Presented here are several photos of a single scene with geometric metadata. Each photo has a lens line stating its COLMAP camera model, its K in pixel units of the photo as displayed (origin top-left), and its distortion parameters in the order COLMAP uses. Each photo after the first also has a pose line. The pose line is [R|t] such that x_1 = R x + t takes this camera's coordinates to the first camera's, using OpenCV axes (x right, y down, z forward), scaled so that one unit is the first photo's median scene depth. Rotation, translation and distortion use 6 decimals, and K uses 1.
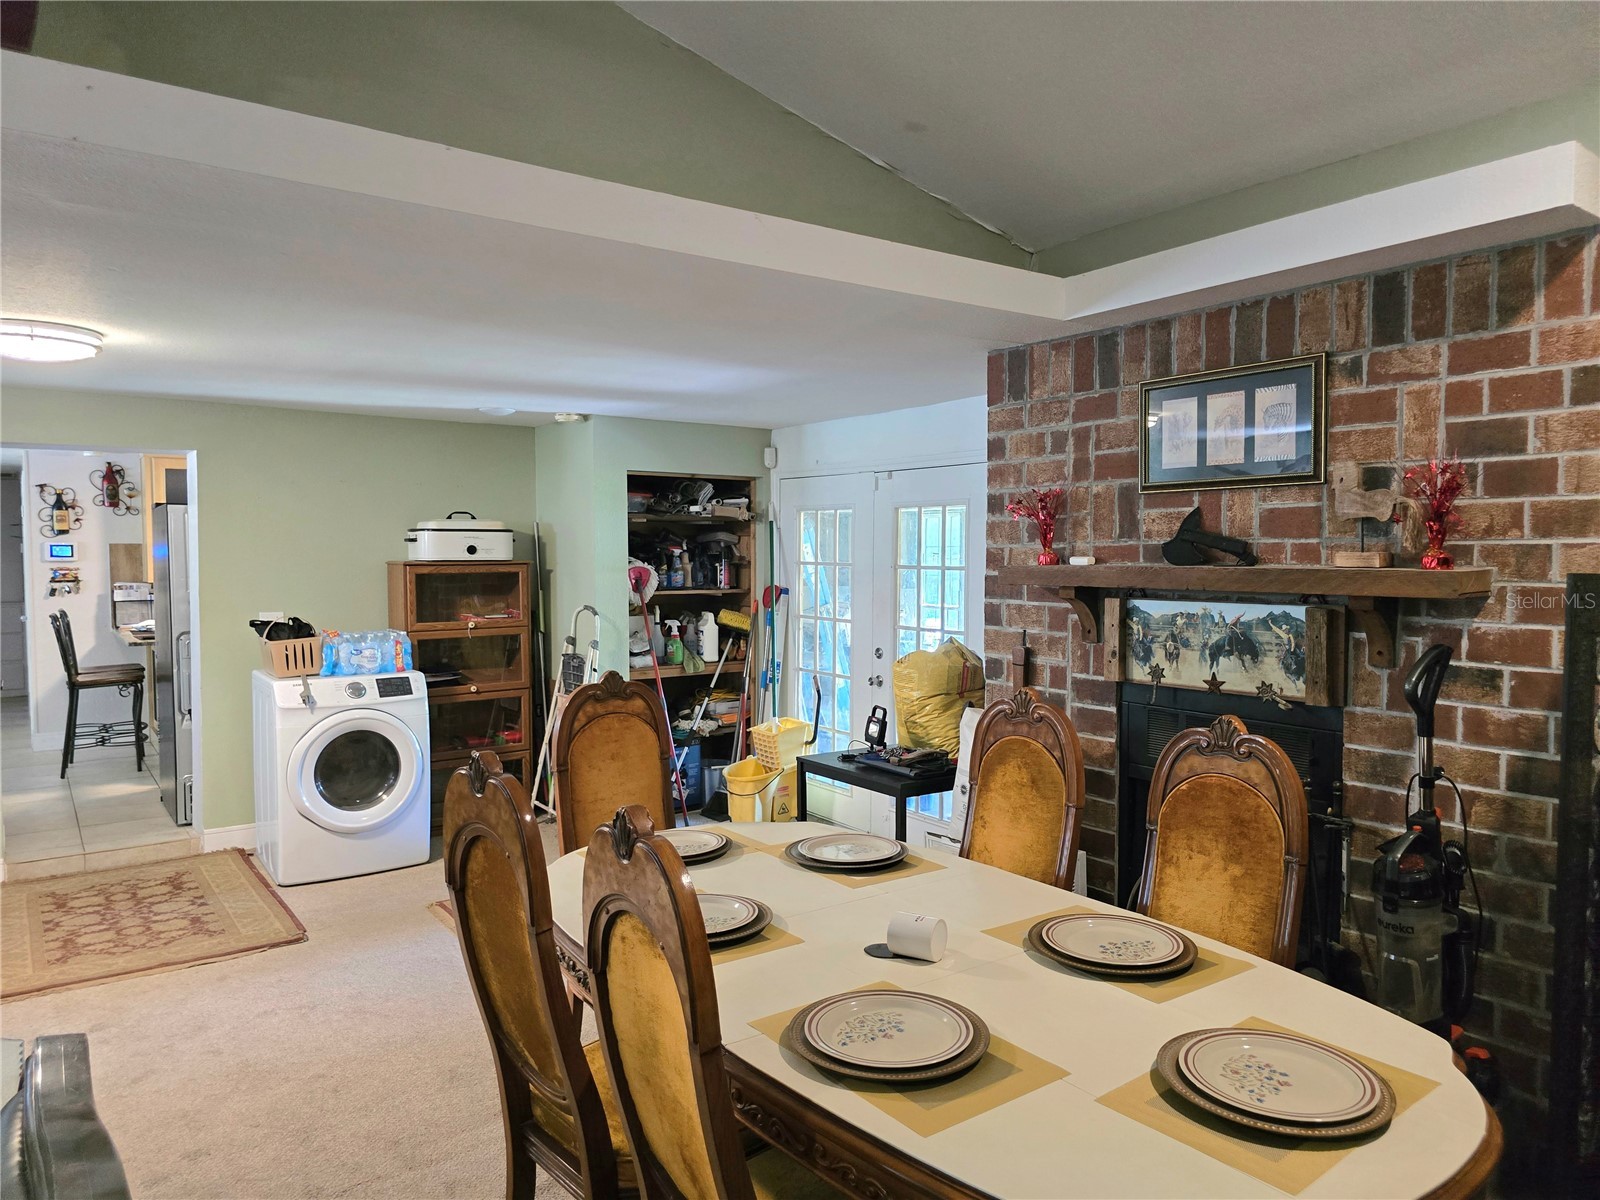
lens RADIAL K [[1072.3, 0, 825.7], [0, 1072.3, 601.5], [0, 0, 1]] dist [0.054531, -0.055541]
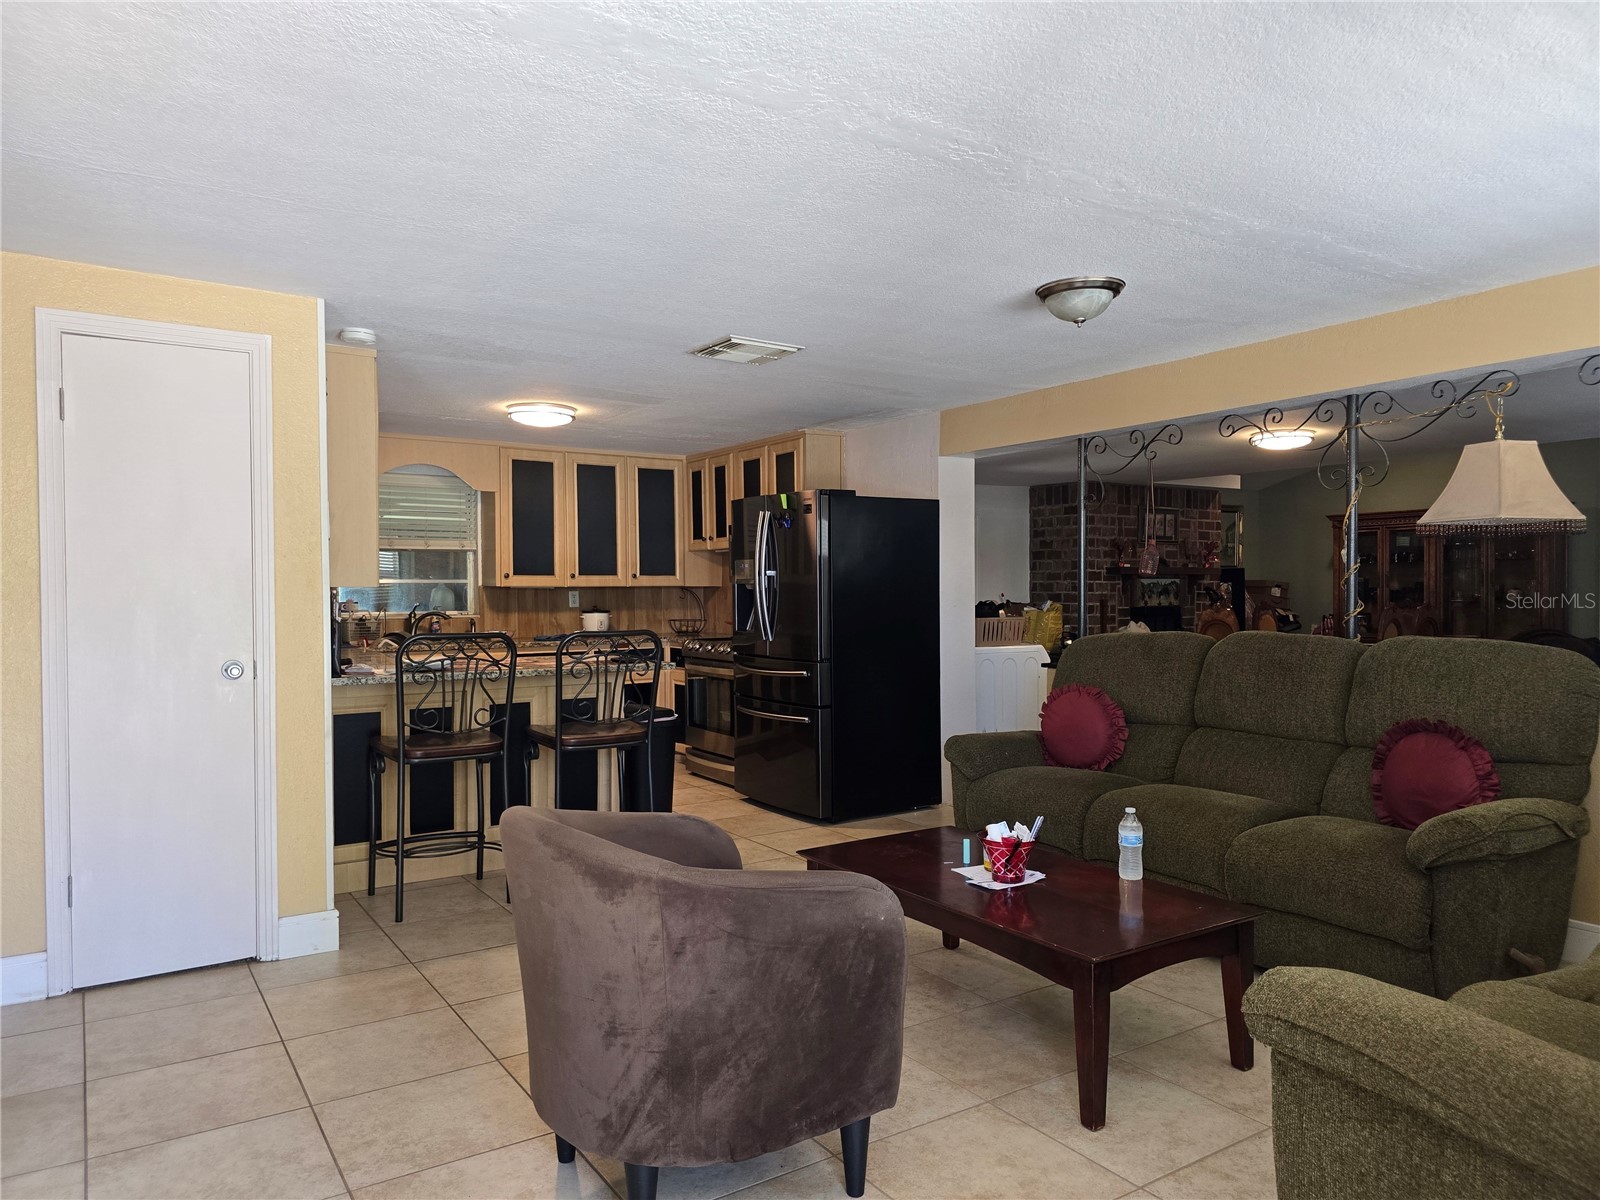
lens RADIAL K [[1072.3, 0, 824.3], [0, 1072.3, 615.6], [0, 0, 1]] dist [0.054531, -0.055541]
pose [[0.037965, -0.025189, 0.998962, -2.790152], [0.049170, 0.998518, 0.023310, -0.012650], [-0.998069, 0.048234, 0.039147, 1.818266]]
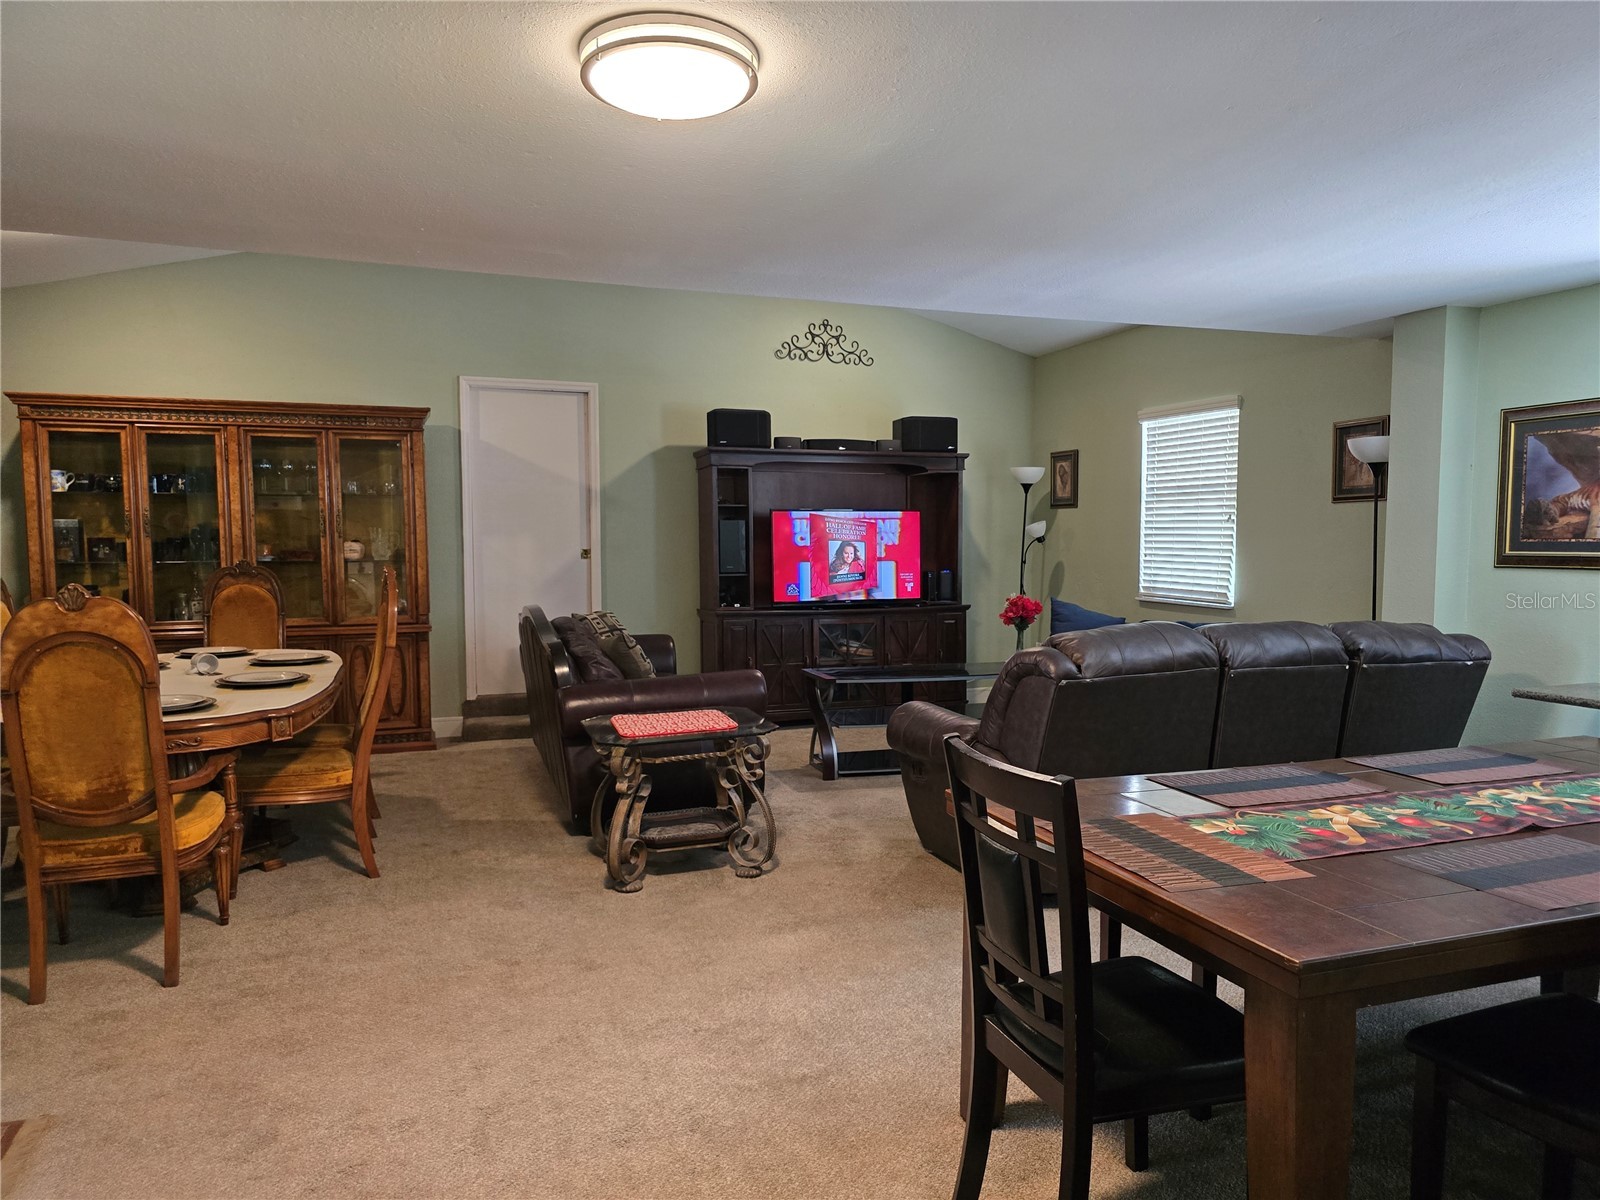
lens RADIAL K [[1072.3, 0, 810.9], [0, 1072.3, 630.5], [0, 0, 1]] dist [0.054531, -0.055541]
pose [[-0.958692, -0.024294, 0.283408, -1.009504], [0.012880, 0.991617, 0.128569, -0.002293], [-0.284155, 0.126908, -0.950342, 1.655614]]
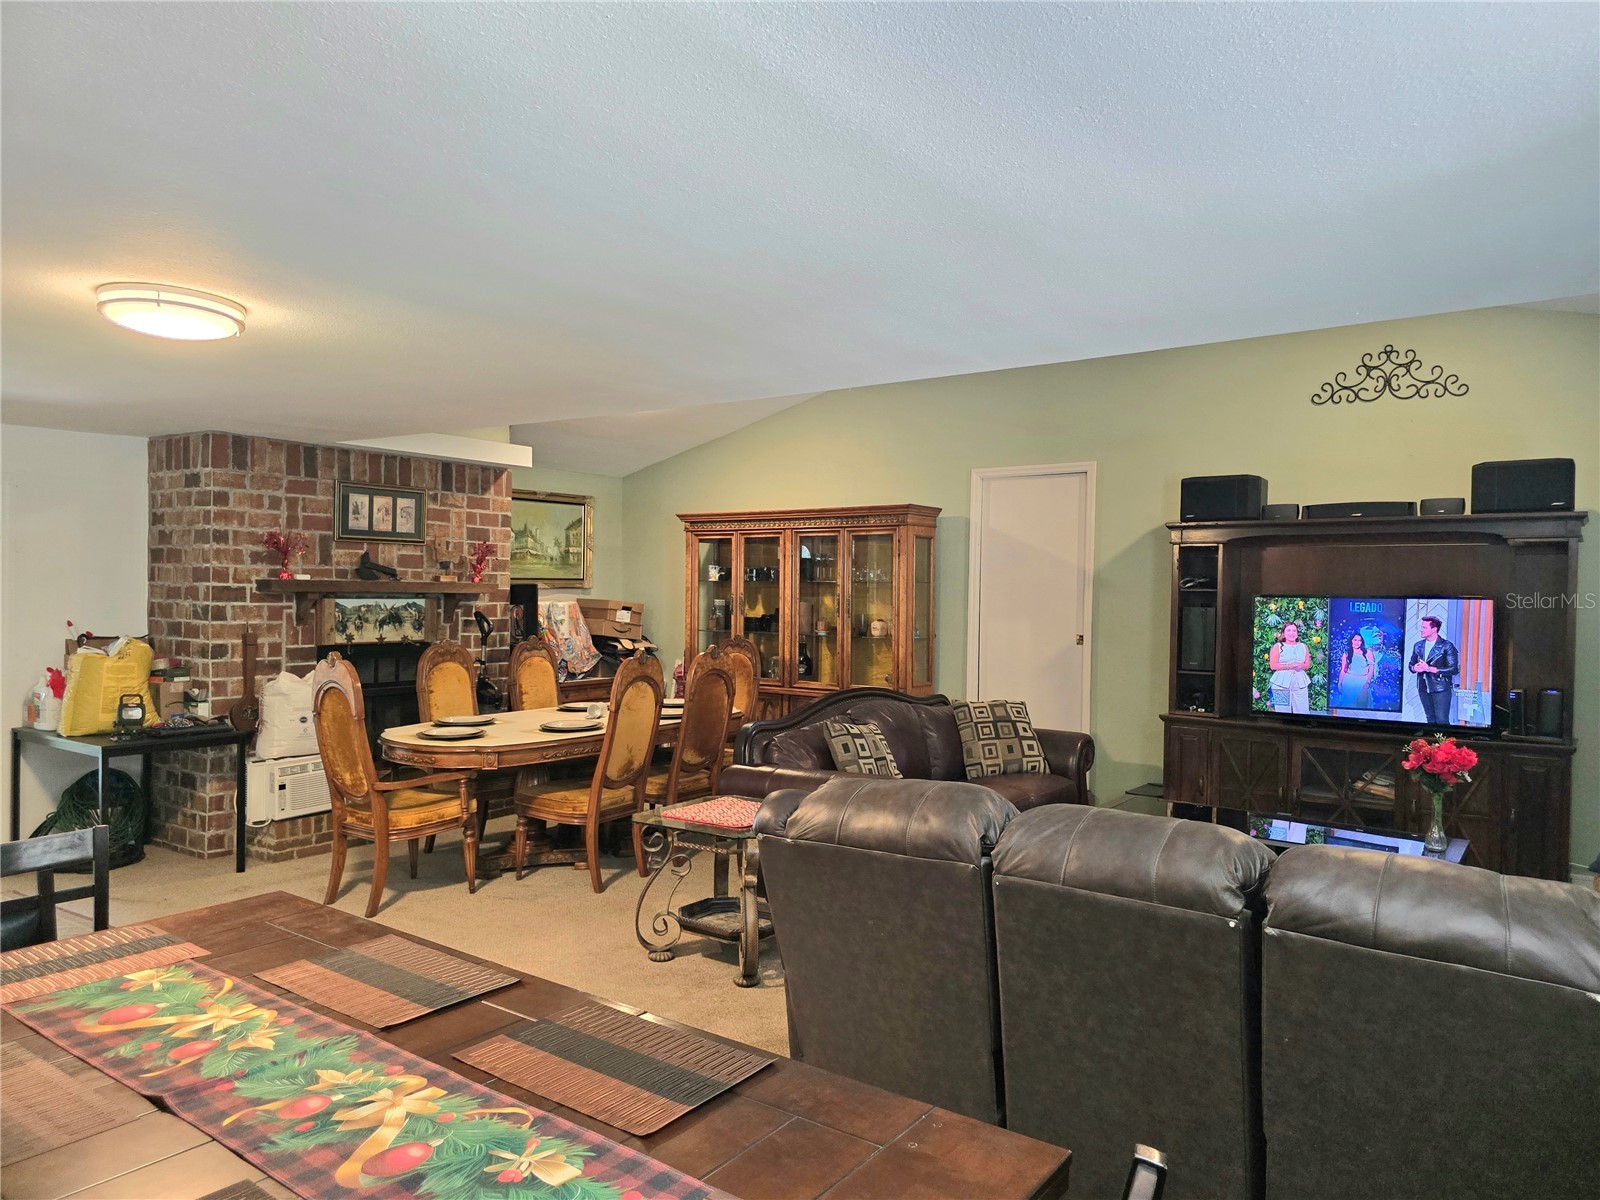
lens RADIAL K [[1072.3, 0, 812.1], [0, 1072.3, 610.8], [0, 0, 1]] dist [0.054531, -0.055541]
pose [[-0.300514, -0.022579, 0.953510, -1.758836], [0.027985, 0.999081, 0.032478, -0.019163], [-0.953367, 0.036444, -0.299605, 0.813016]]
